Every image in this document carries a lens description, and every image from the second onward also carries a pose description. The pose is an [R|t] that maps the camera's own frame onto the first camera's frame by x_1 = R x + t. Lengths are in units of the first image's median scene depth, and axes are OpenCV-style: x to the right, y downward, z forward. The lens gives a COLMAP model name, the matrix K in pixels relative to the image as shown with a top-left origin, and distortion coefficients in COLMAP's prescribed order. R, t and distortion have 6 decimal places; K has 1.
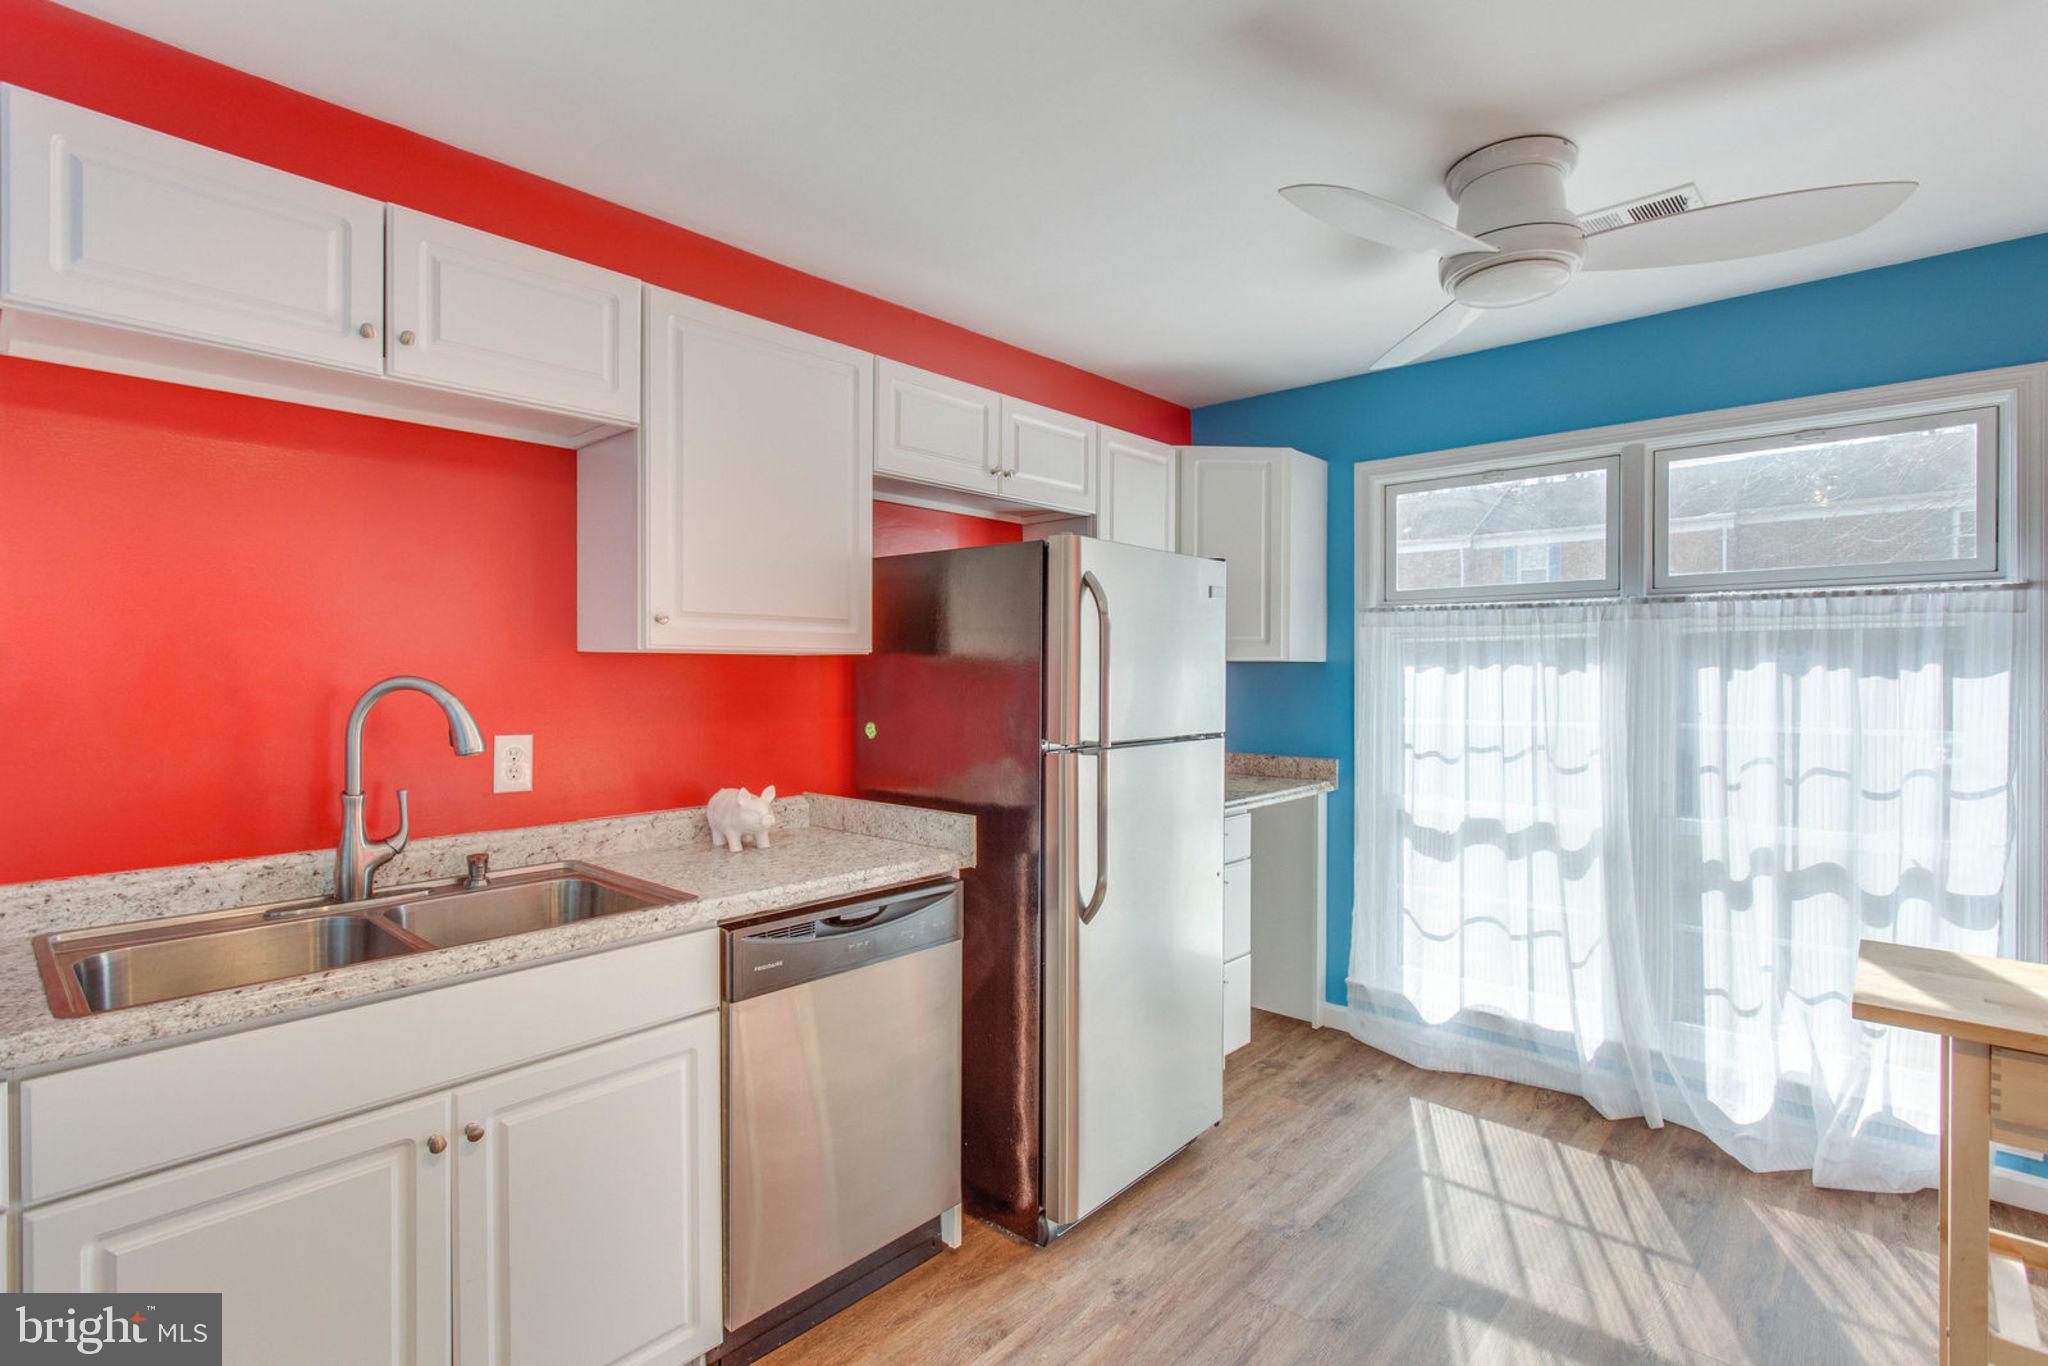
lens RADIAL K [[965.1, 0, 1027.5], [0, 965.1, 673.3], [0, 0, 1]] dist [0.002237, 0.000024]
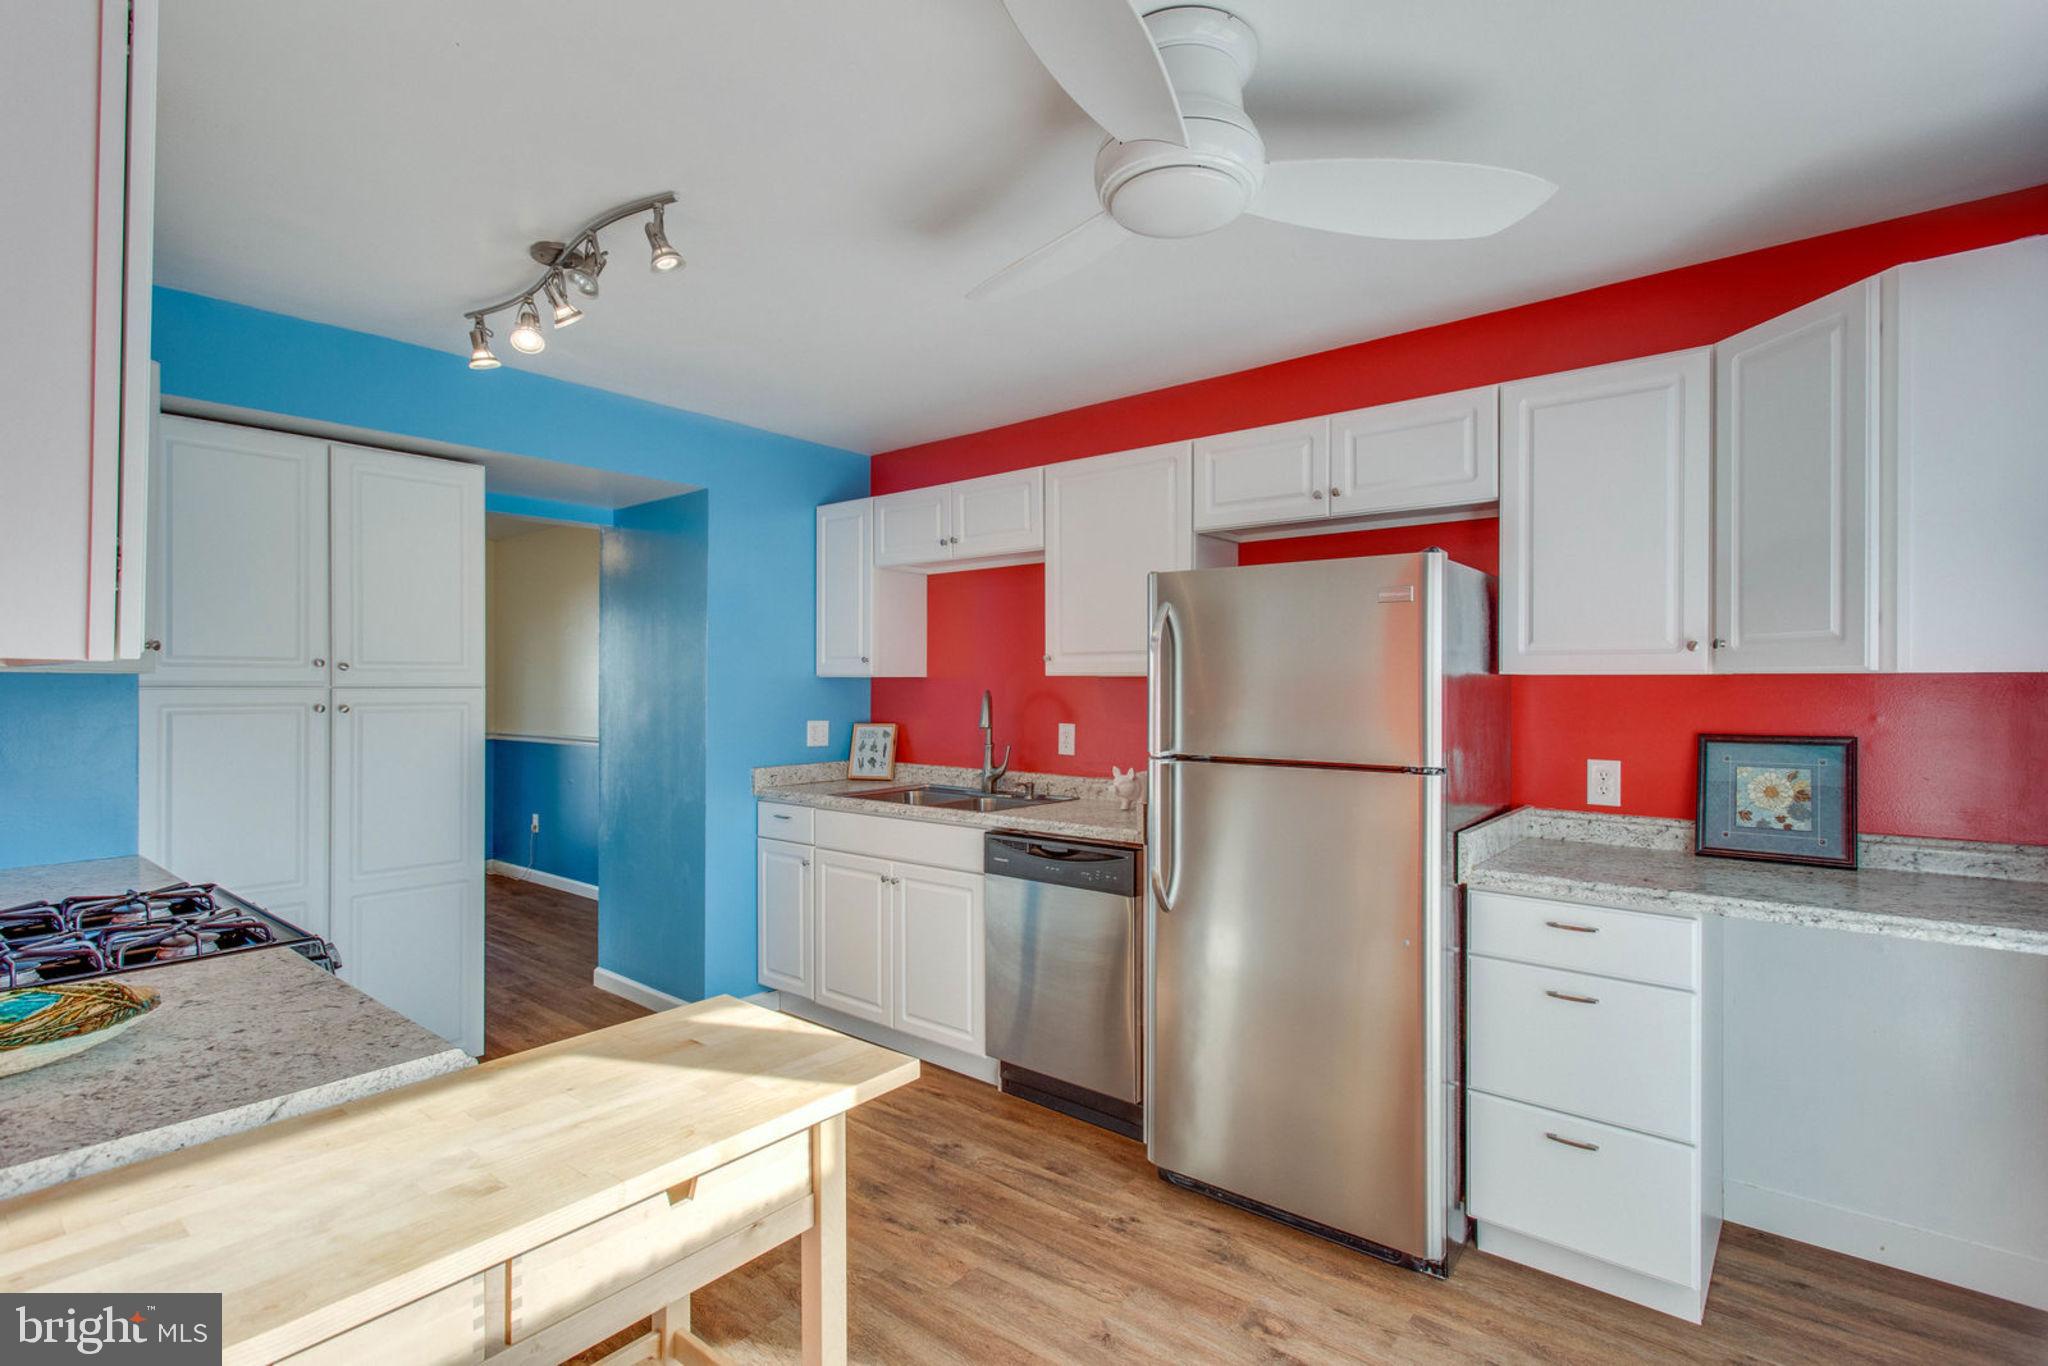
lens RADIAL K [[979.7, 0, 1027.2], [0, 979.7, 678.7], [0, 0, 1]] dist [0.009364, 0.000403]
pose [[0.052829, -0.003313, -0.998598, 0.956397], [-0.001166, 0.999994, -0.003380, -0.010136], [0.998603, 0.001343, 0.052824, 0.612339]]
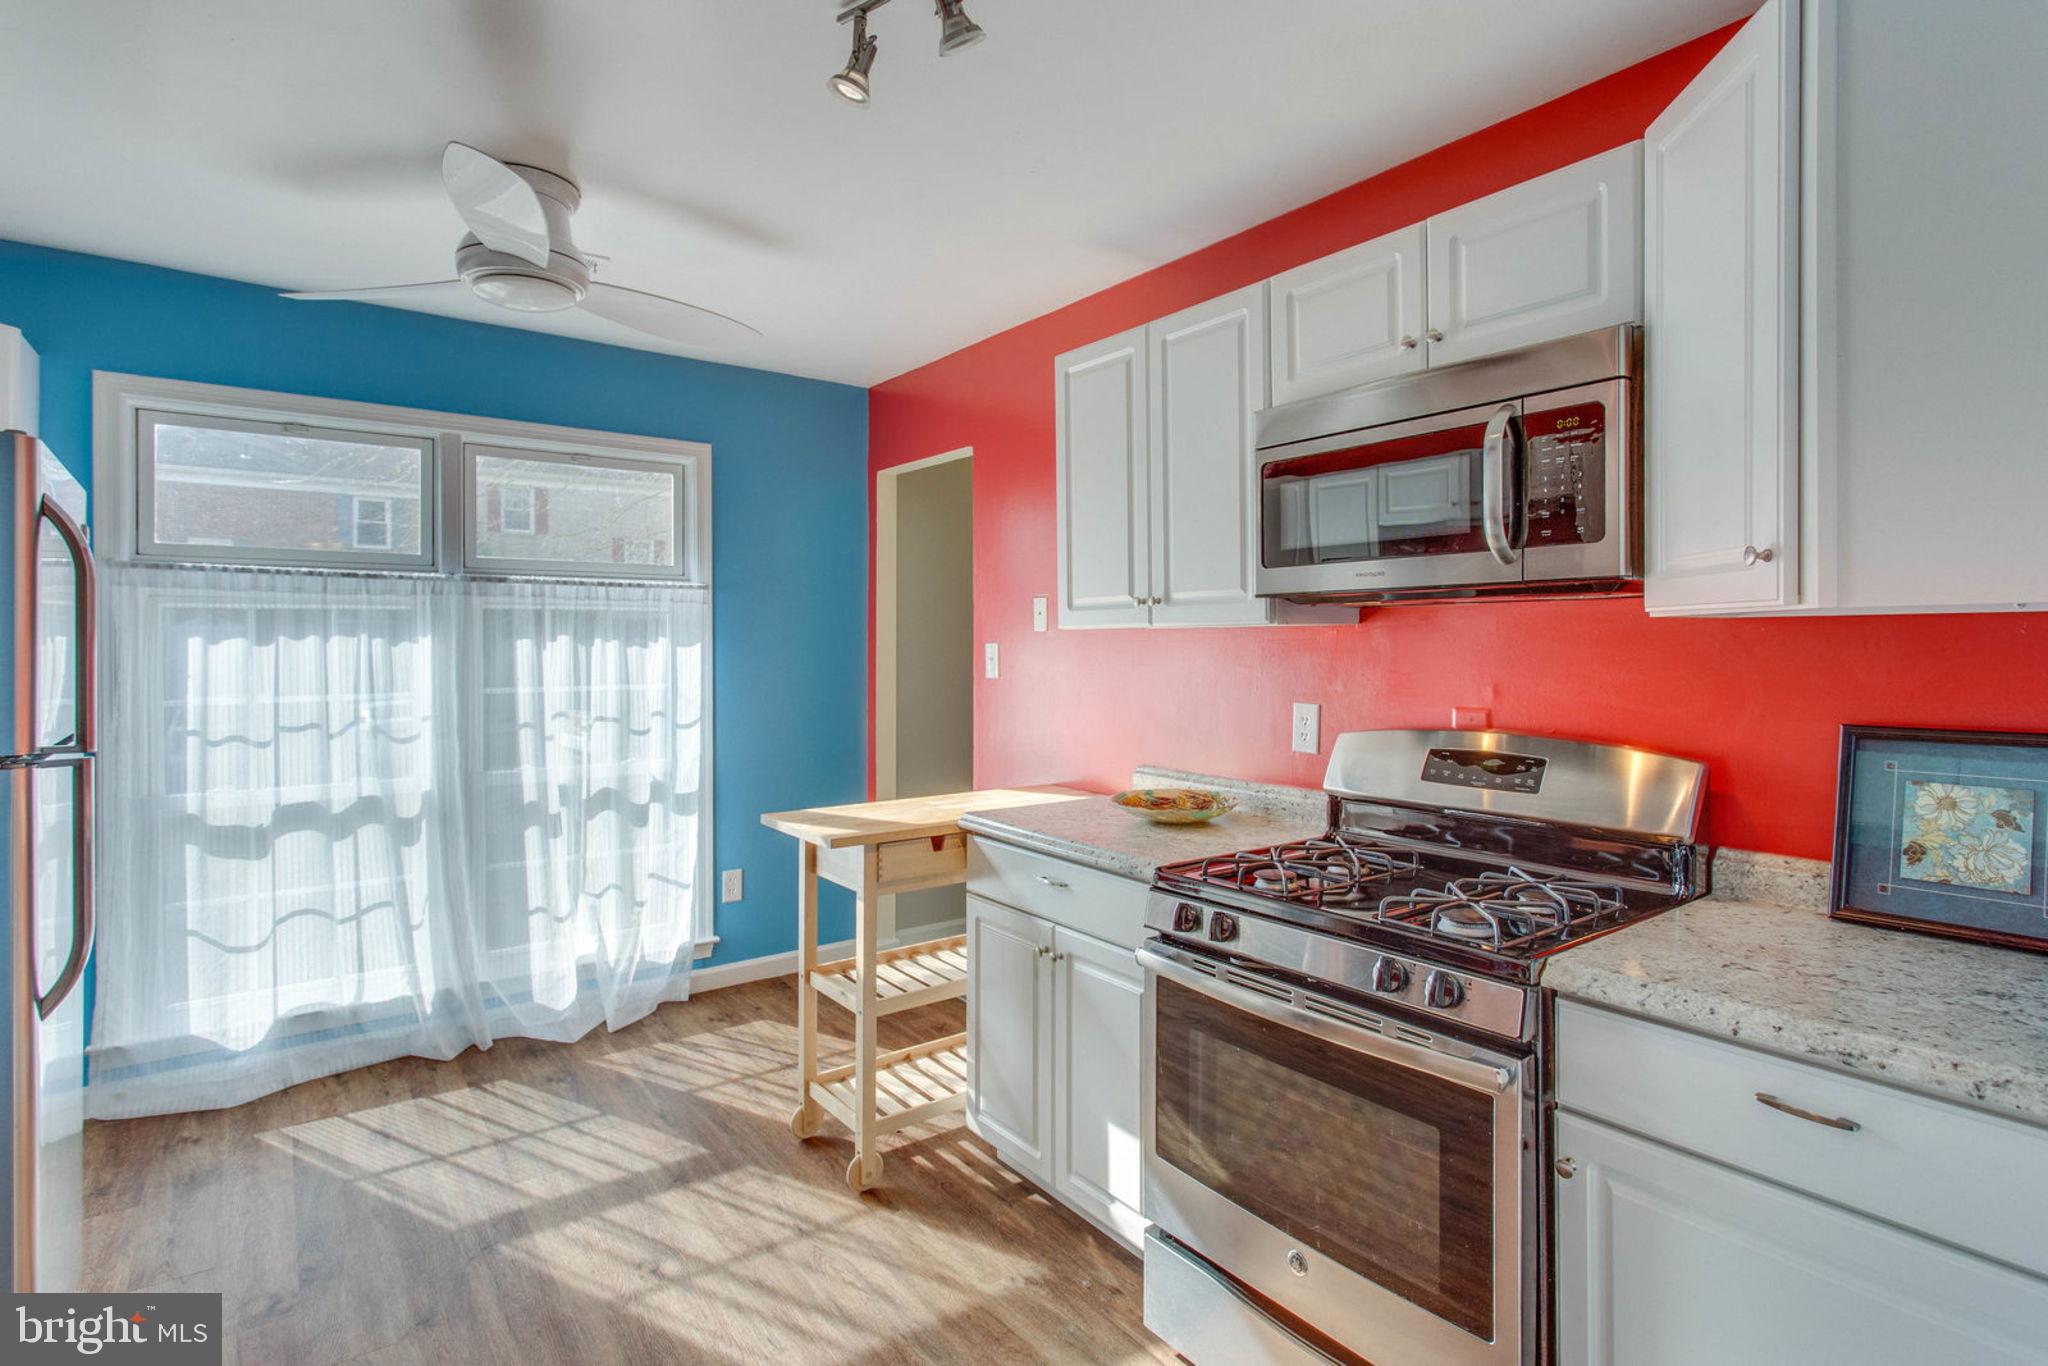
lens RADIAL K [[1012.0, 0, 1033.4], [0, 1012.0, 645.1], [0, 0, 1]] dist [0.000014, 0.000024]
pose [[0.190225, -0.002749, 0.981737, -0.381597], [0.003197, 0.999993, 0.002181, 0.000305], [-0.981735, 0.002724, 0.190233, 0.150347]]
